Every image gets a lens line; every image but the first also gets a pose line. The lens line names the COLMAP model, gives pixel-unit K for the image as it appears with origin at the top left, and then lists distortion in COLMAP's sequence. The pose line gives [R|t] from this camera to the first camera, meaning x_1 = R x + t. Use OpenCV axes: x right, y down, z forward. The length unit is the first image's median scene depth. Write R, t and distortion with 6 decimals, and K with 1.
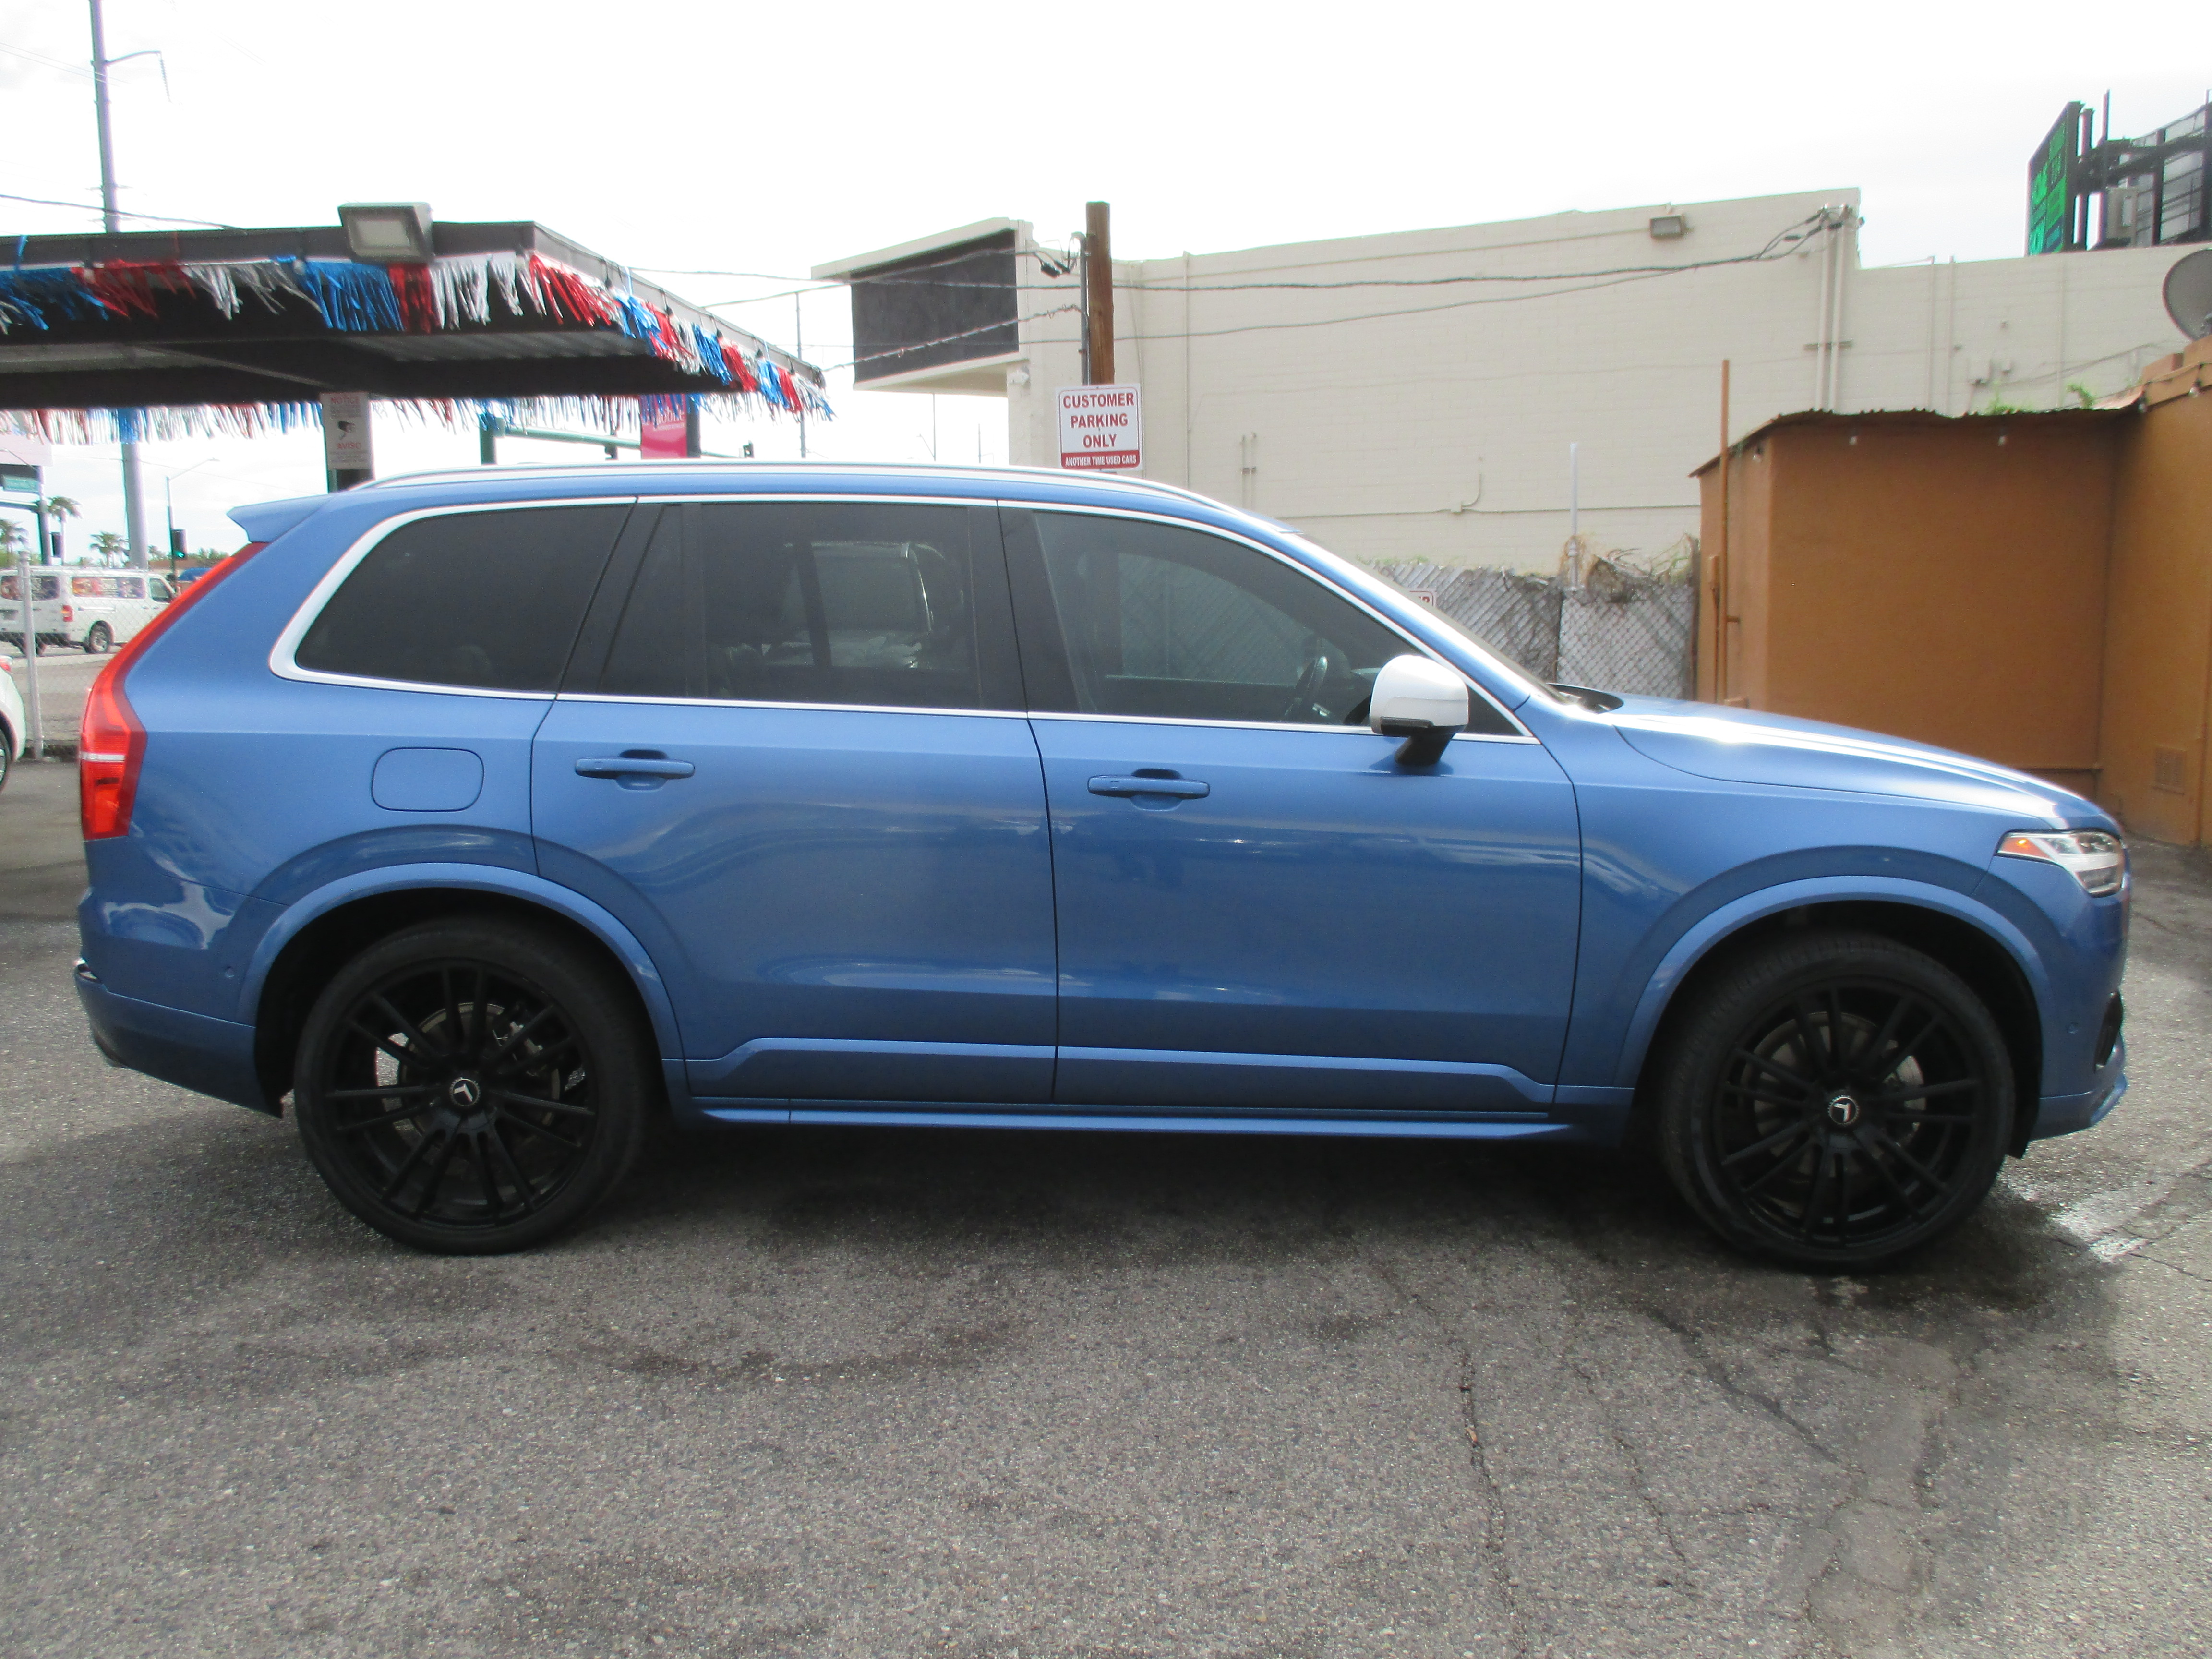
lens RADIAL K [[1816.7, 0, 1124.9], [0, 1816.7, 822.6], [0, 0, 1]] dist [-0.025467, 0.003449]
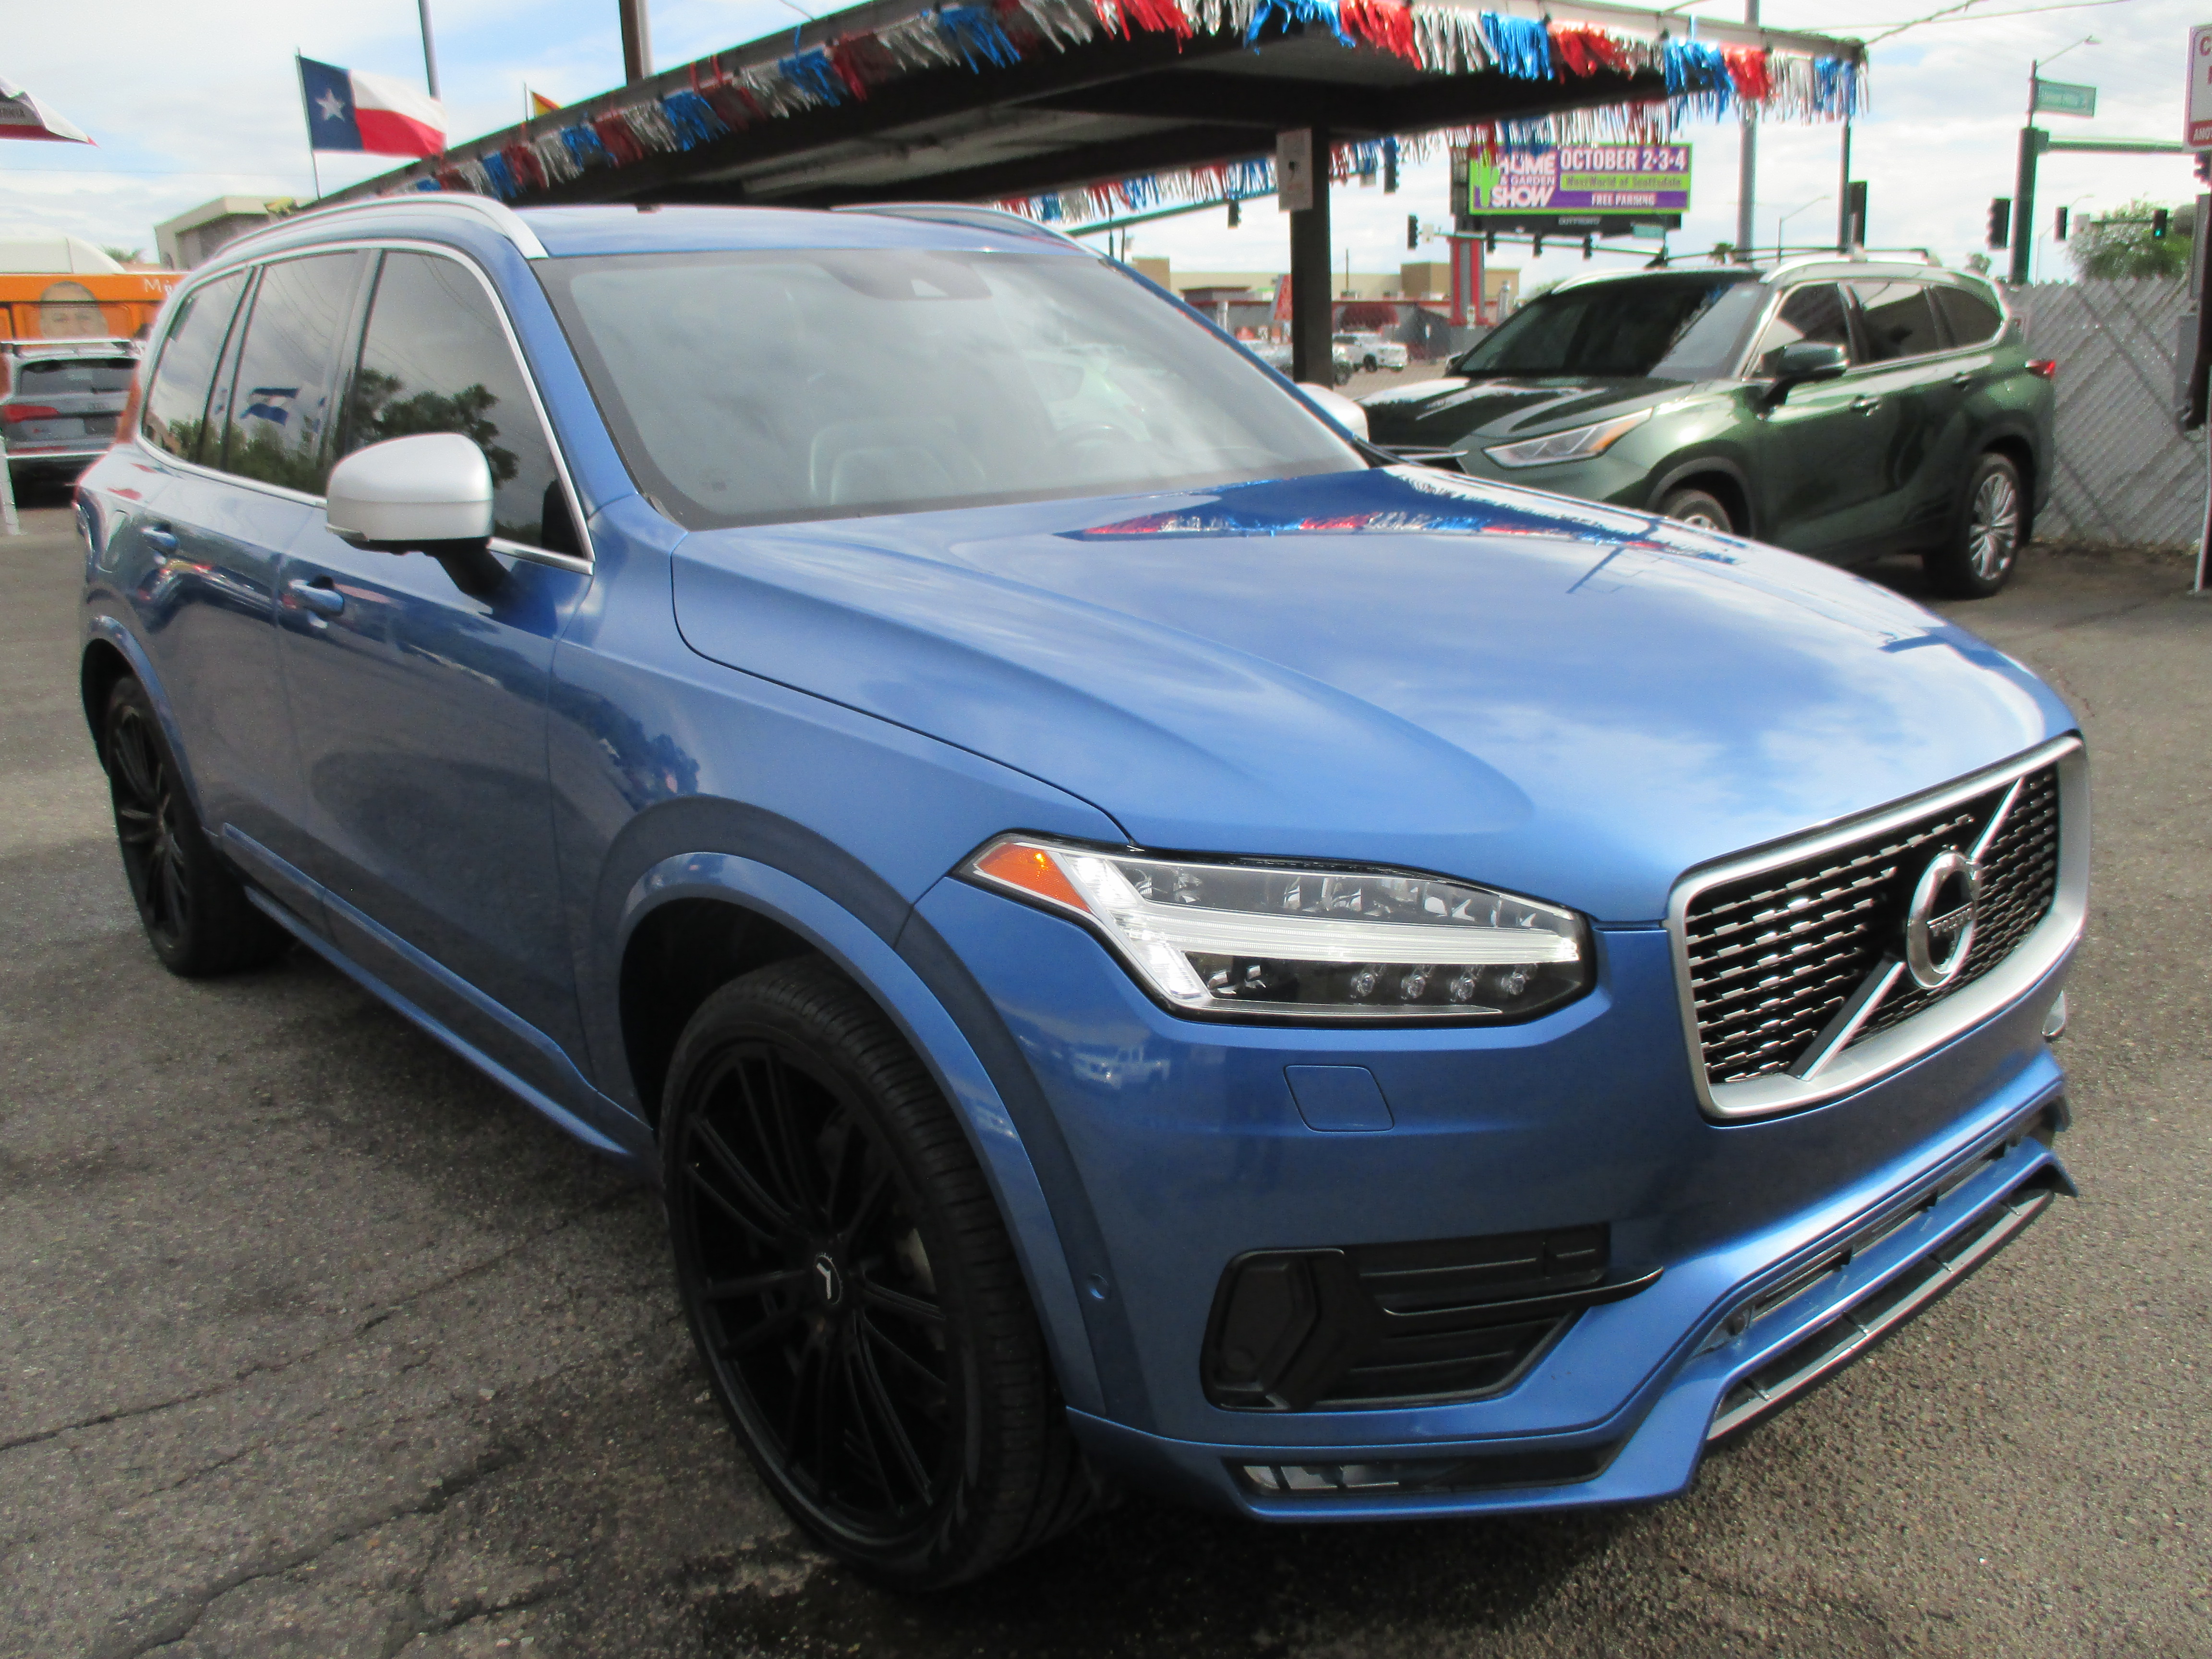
lens RADIAL K [[1816.7, 0, 1124.9], [0, 1816.7, 822.6], [0, 0, 1]] dist [-0.025467, 0.003449]
pose [[0.655487, 0.164869, -0.736990, 0.849066], [-0.059213, 0.984095, 0.167484, -0.076157], [0.752881, -0.066144, 0.654824, 0.724474]]
